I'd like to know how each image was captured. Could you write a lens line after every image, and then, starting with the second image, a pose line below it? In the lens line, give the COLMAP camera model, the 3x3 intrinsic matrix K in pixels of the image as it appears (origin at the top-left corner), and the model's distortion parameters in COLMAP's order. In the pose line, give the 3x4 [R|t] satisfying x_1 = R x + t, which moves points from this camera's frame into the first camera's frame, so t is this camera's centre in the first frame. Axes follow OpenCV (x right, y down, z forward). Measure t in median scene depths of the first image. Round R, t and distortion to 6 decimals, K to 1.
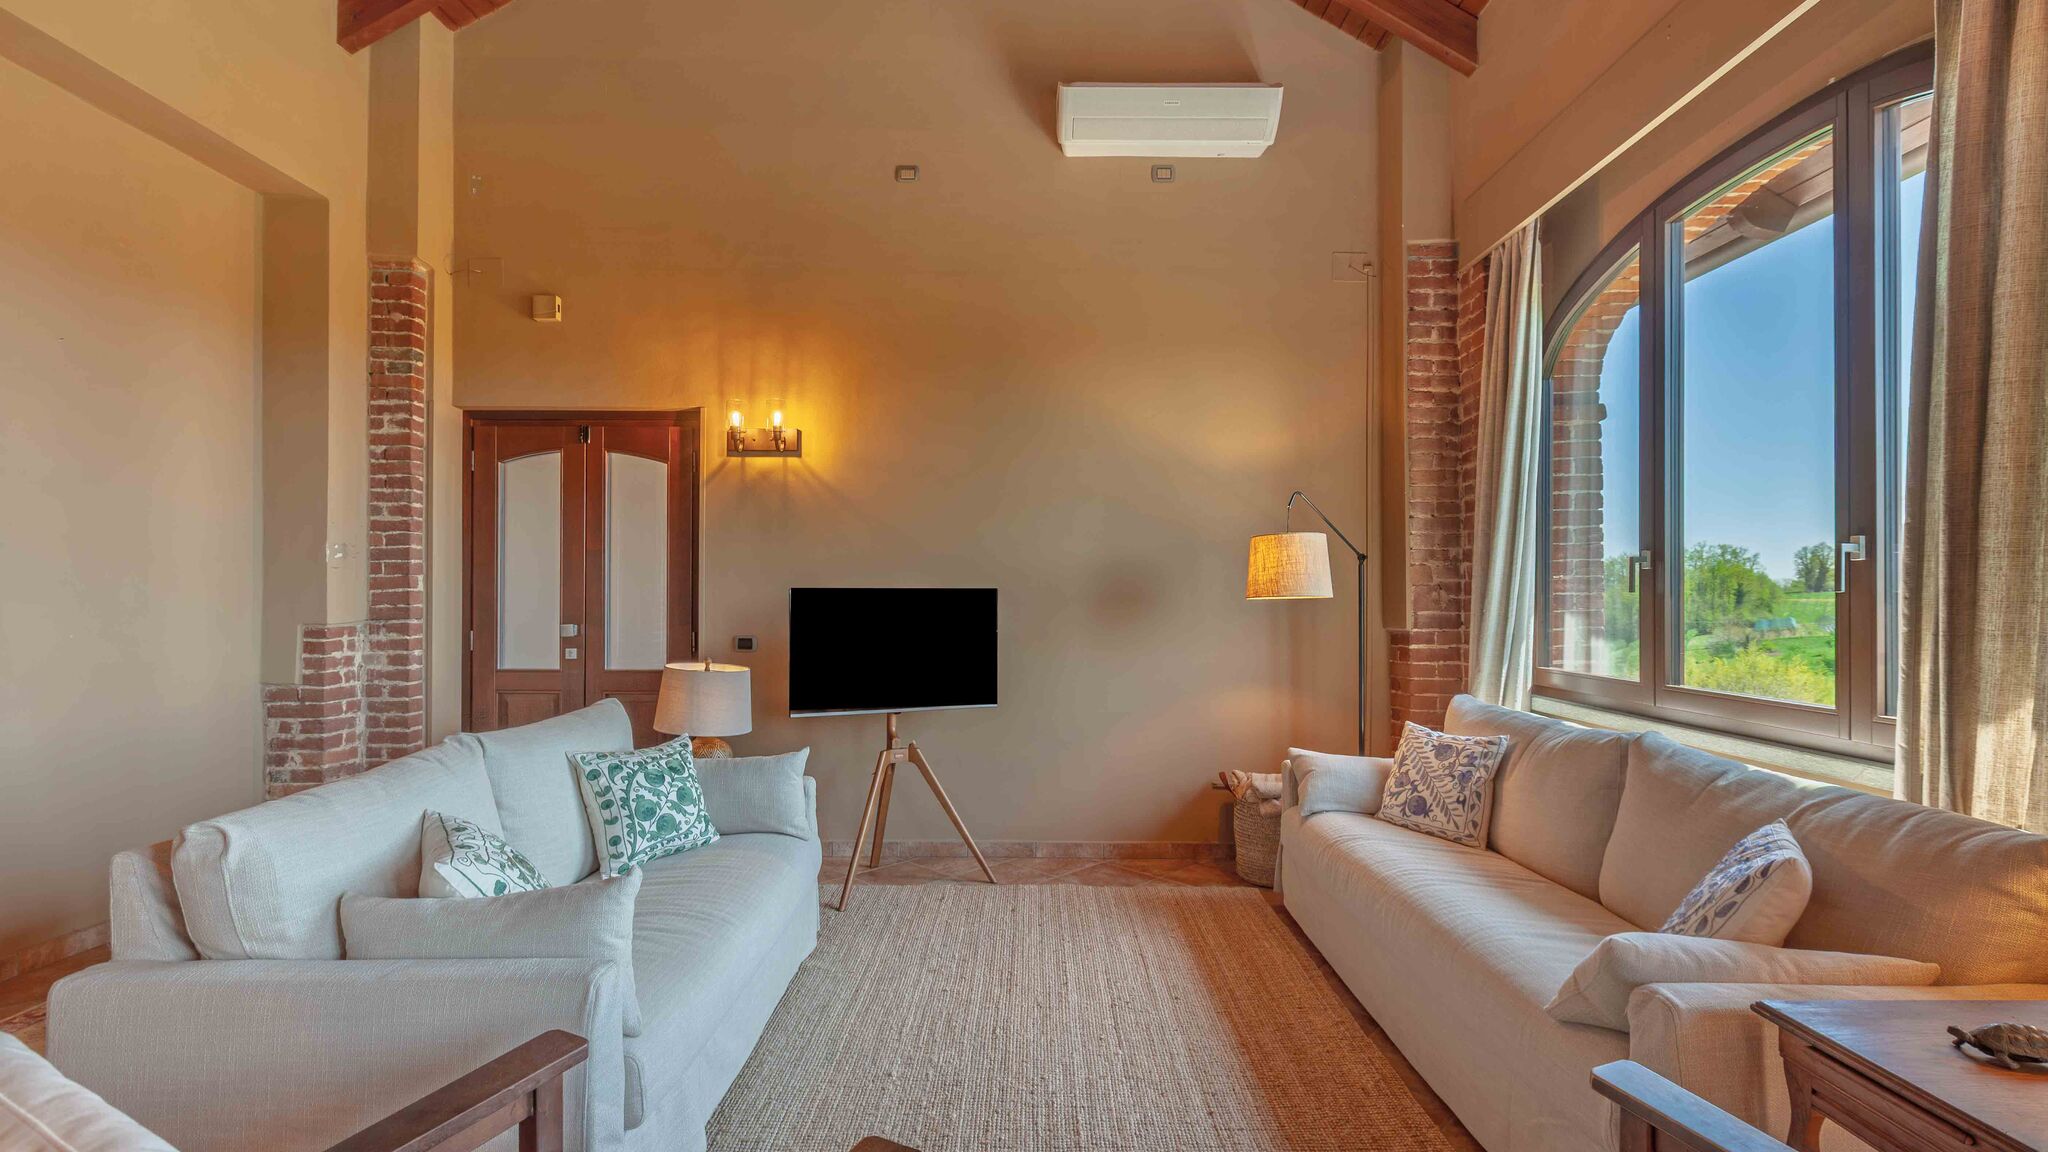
lens RADIAL K [[944.7, 0, 1027.9], [0, 944.7, 593.0], [0, 0, 1]] dist [-0.000127, -0.000081]
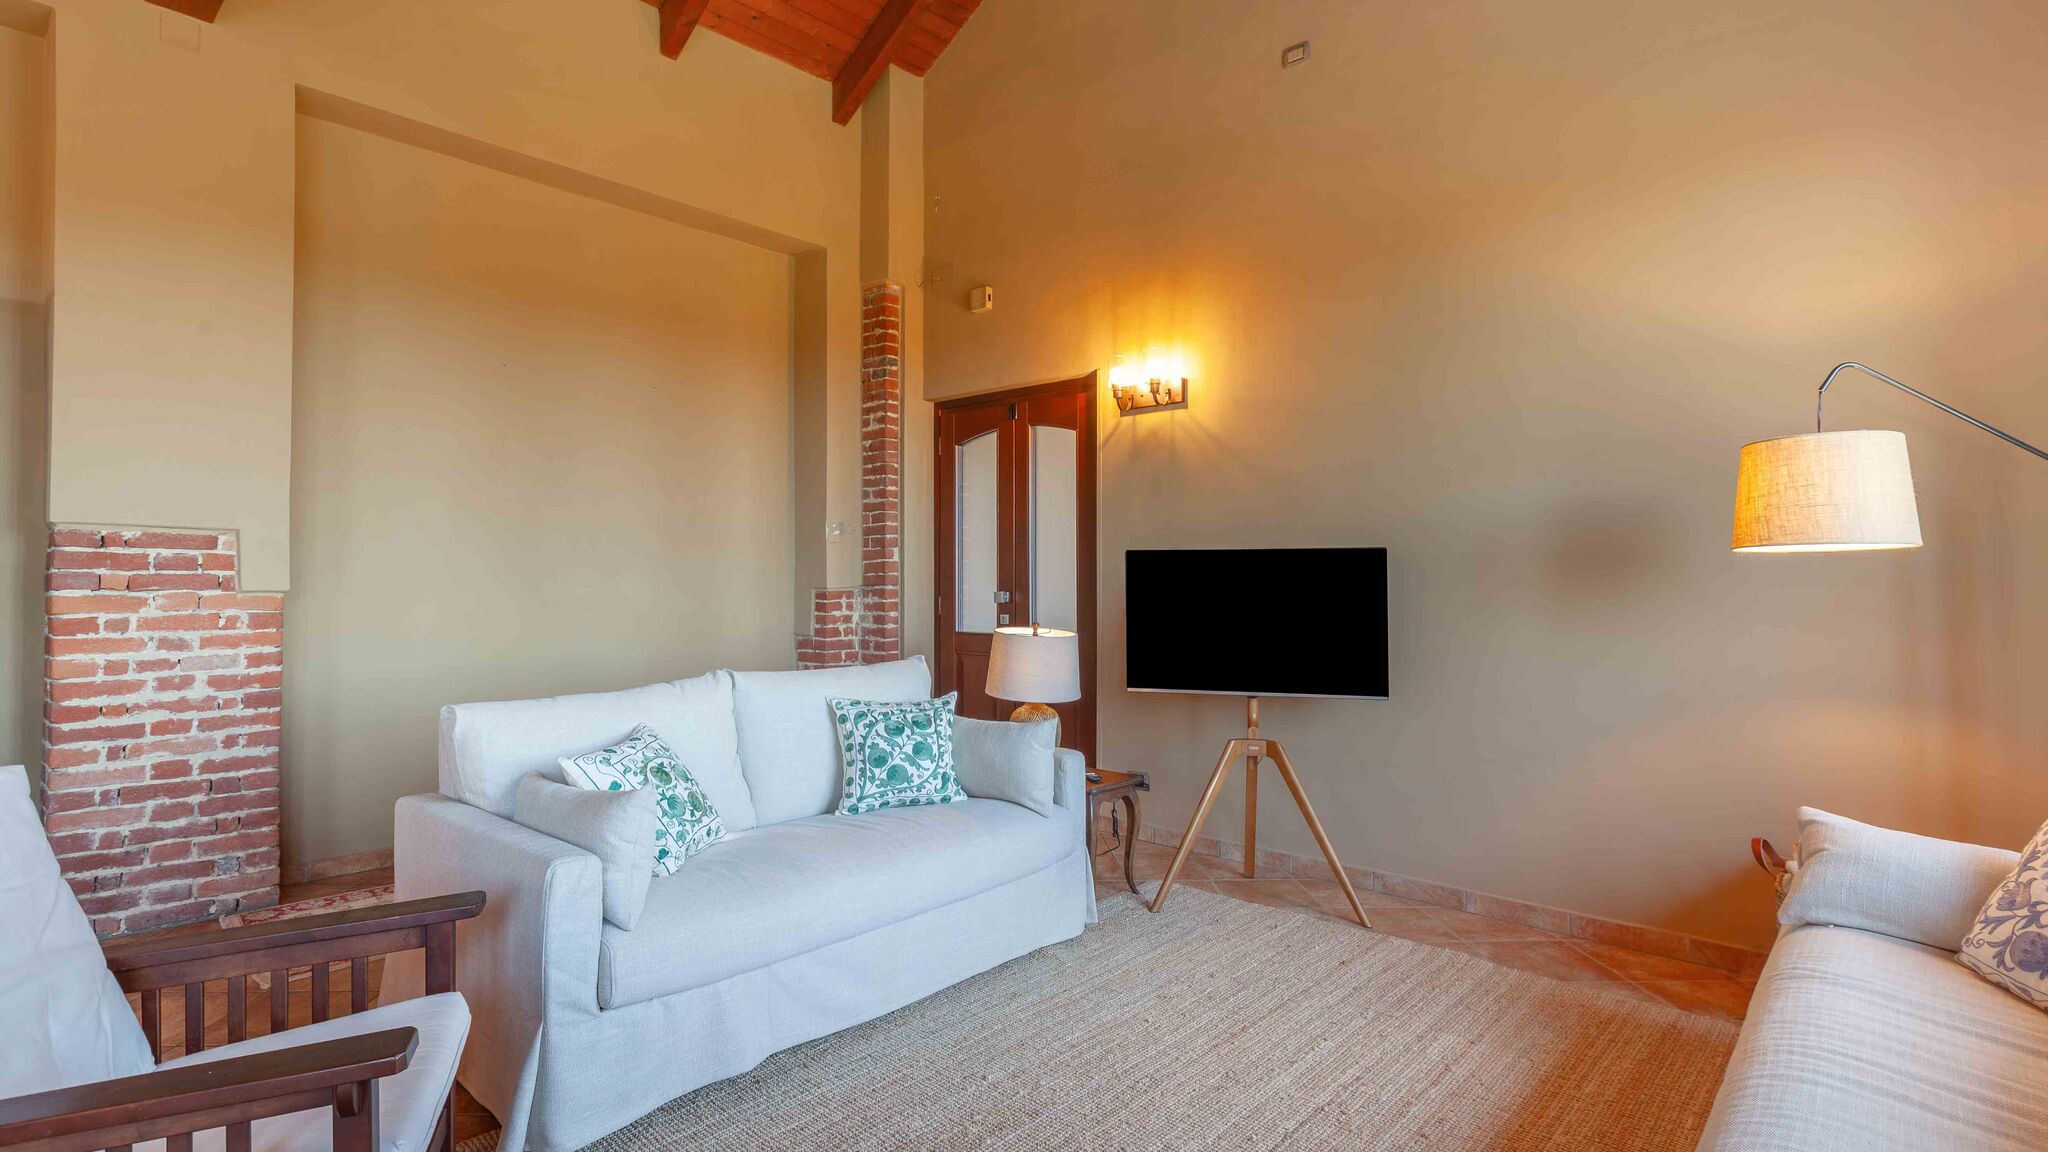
lens RADIAL K [[1023.7, 0, 1022.8], [0, 1023.7, 568.7], [0, 0, 1]] dist [-0.003395, 0.000503]
pose [[0.712717, -0.010923, -0.701367, 0.366041], [0.002961, 0.999917, -0.012563, 0.023694], [0.701446, 0.006877, 0.712690, 0.210078]]
